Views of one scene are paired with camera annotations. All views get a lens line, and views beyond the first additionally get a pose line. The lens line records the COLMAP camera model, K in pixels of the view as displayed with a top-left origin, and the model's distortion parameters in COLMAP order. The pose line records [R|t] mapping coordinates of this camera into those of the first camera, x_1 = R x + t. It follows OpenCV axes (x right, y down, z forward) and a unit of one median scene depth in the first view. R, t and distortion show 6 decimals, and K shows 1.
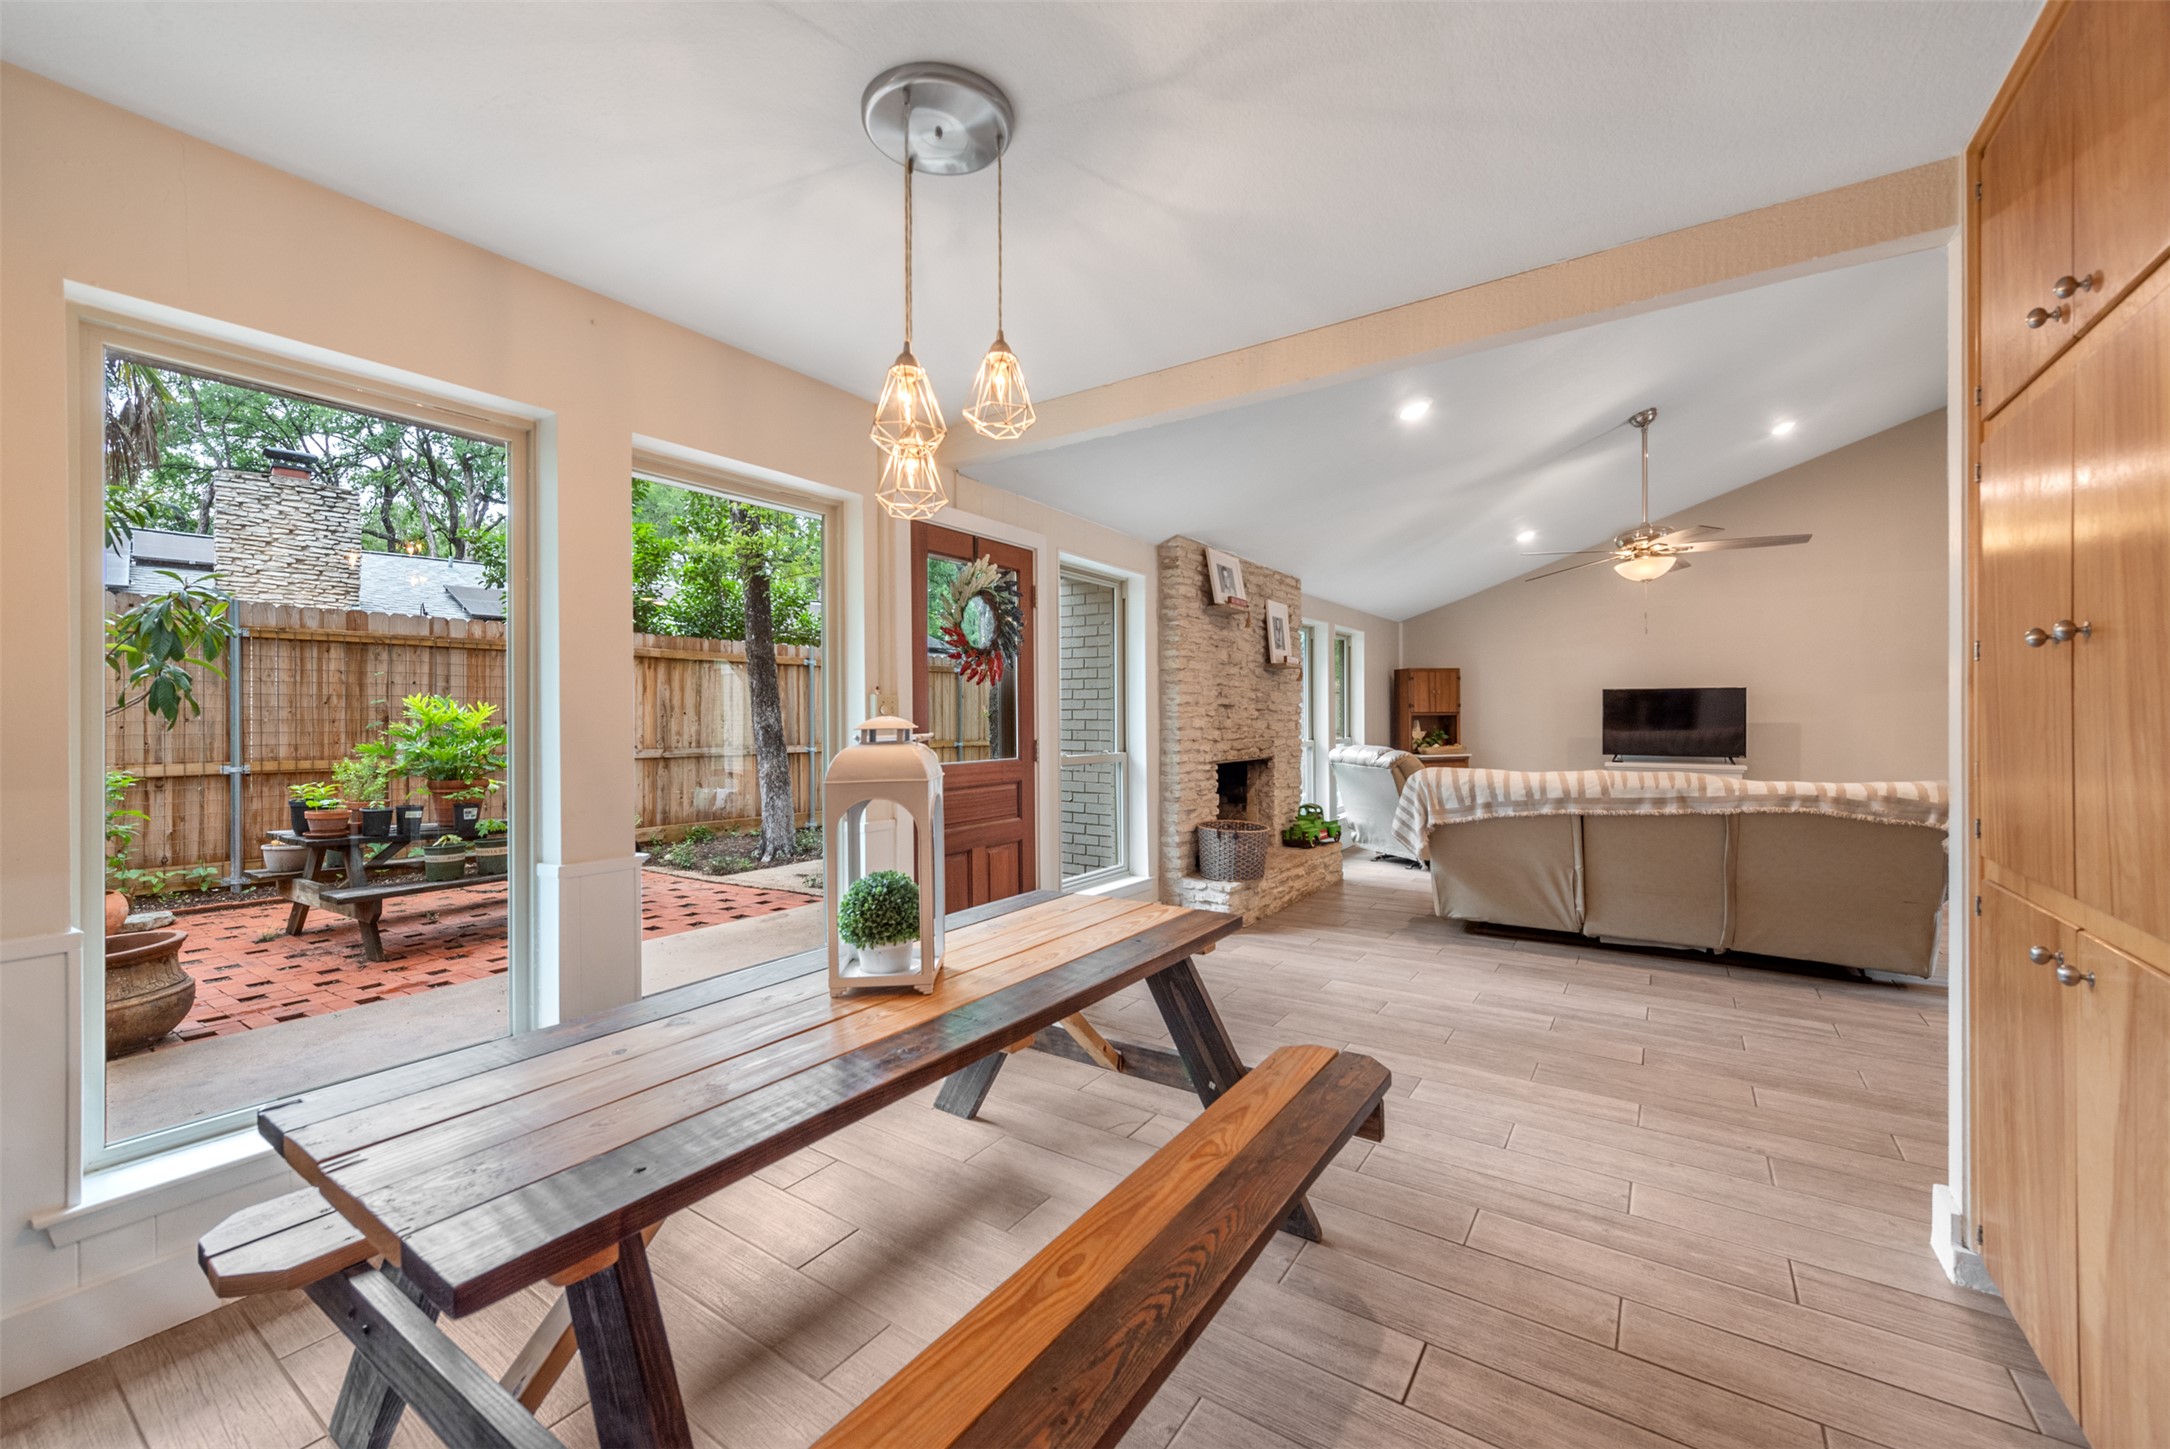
lens RADIAL K [[849.4, 0, 1128.7], [0, 849.4, 714.0], [0, 0, 1]] dist [0.015832, -0.004157]
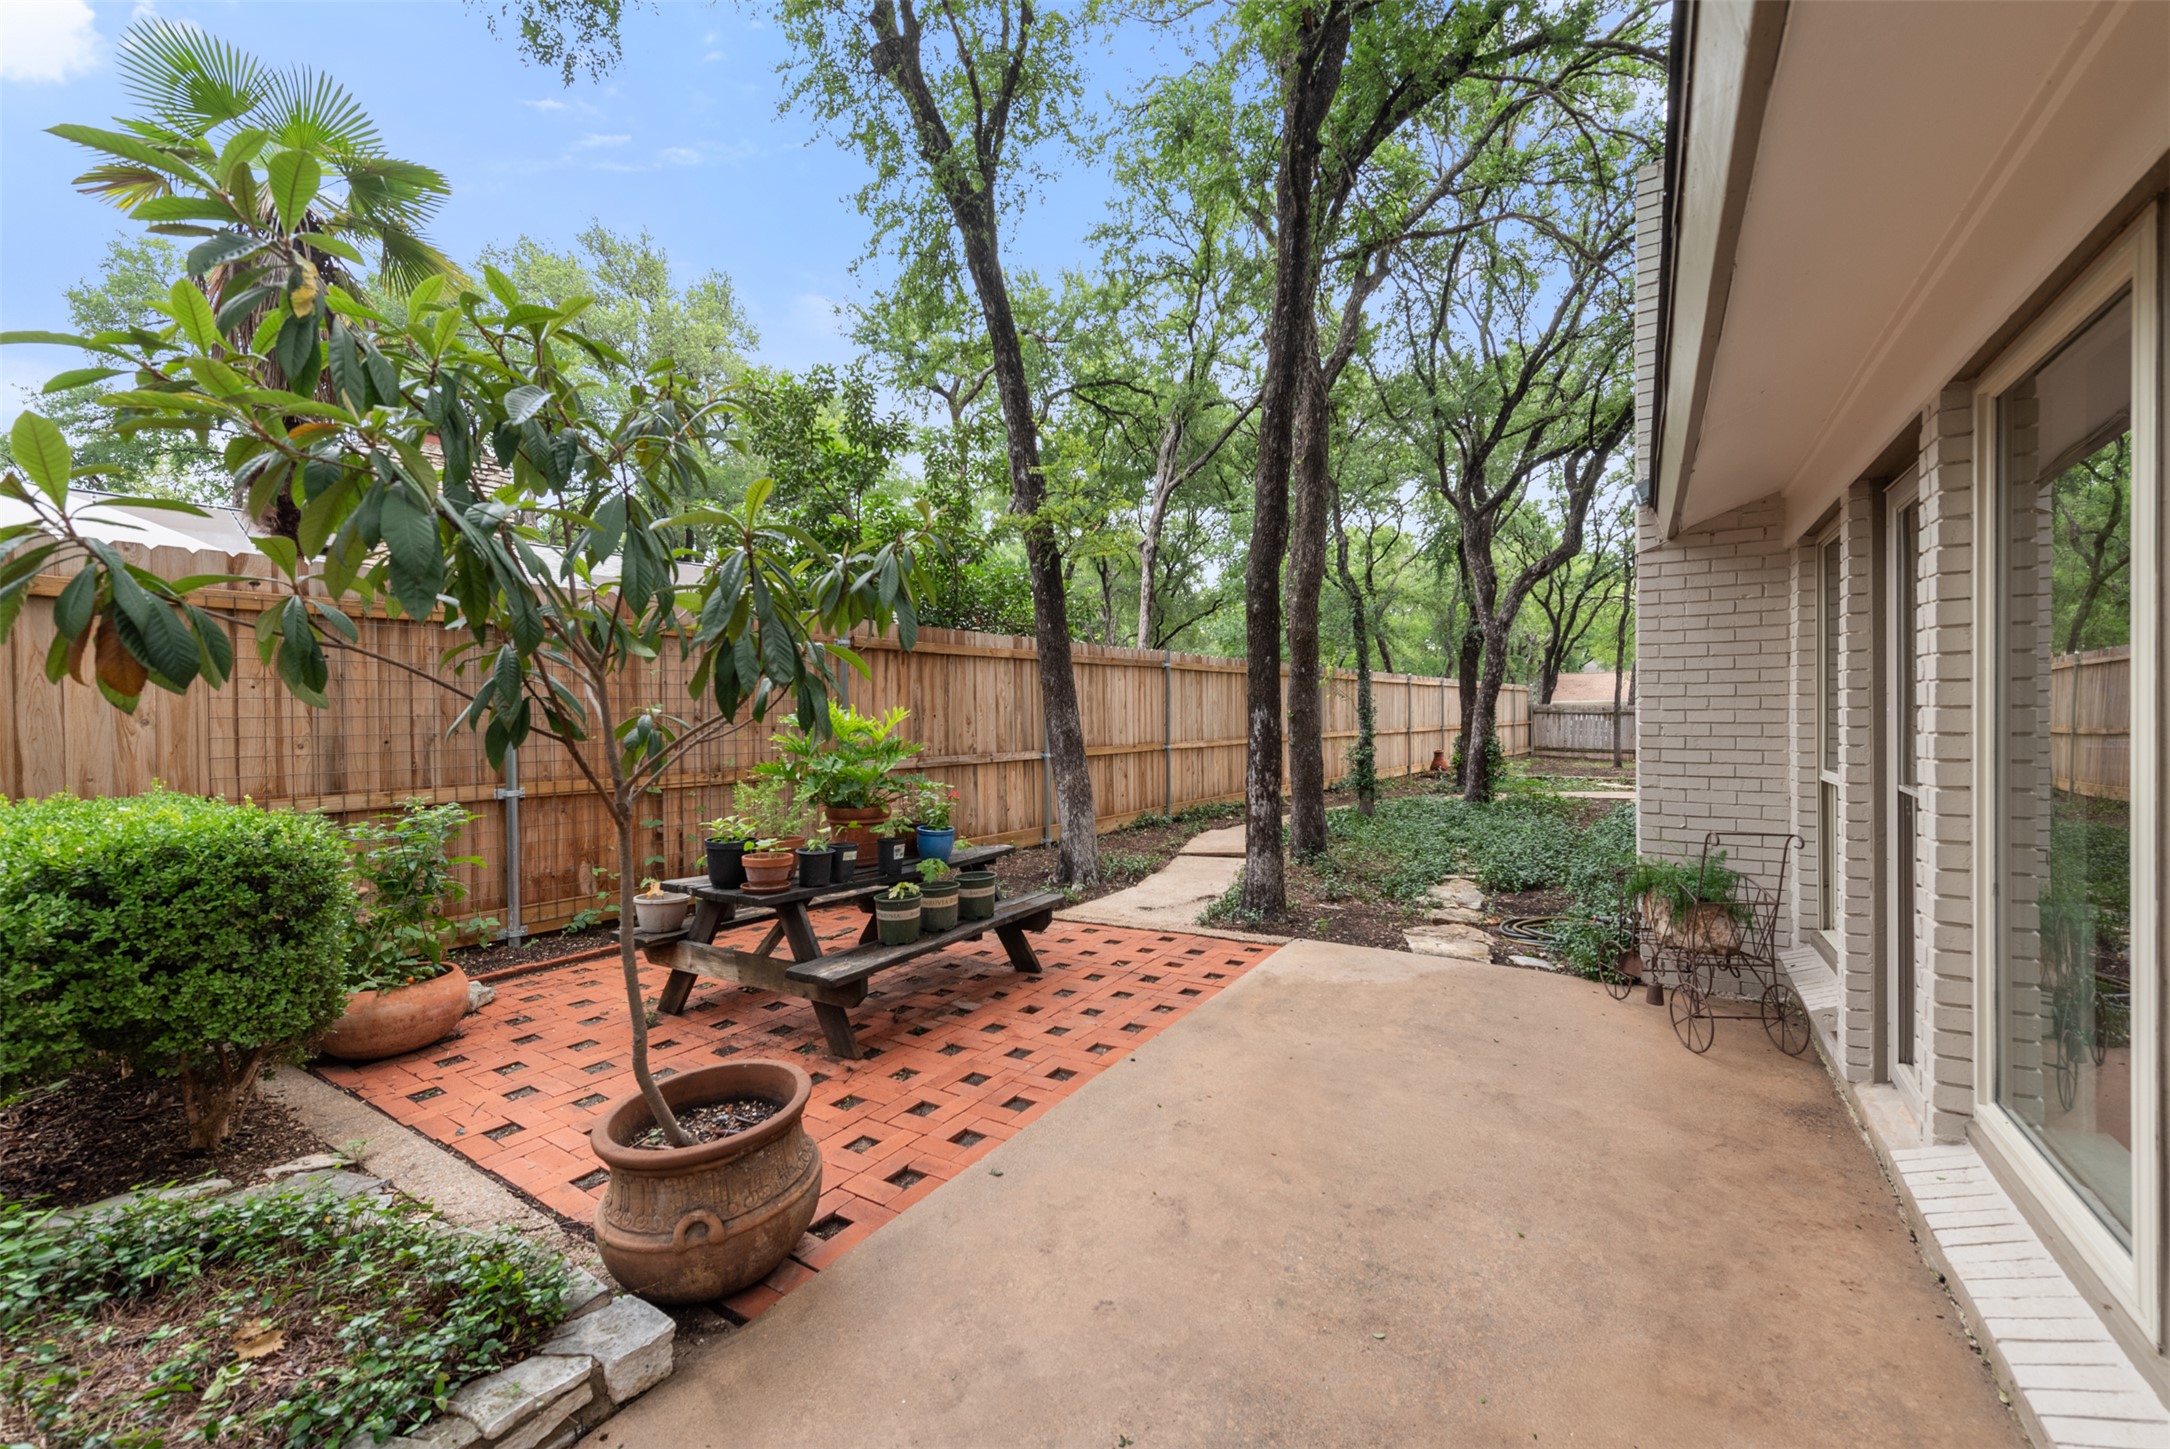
lens RADIAL K [[849.4, 0, 1107.7], [0, 849.4, 717.8], [0, 0, 1]] dist [0.015832, -0.004157]
pose [[0.999773, -0.010241, 0.018707, -0.500952], [0.010057, 0.999900, 0.009899, -0.007537], [-0.018806, -0.009709, 0.999776, 0.197629]]
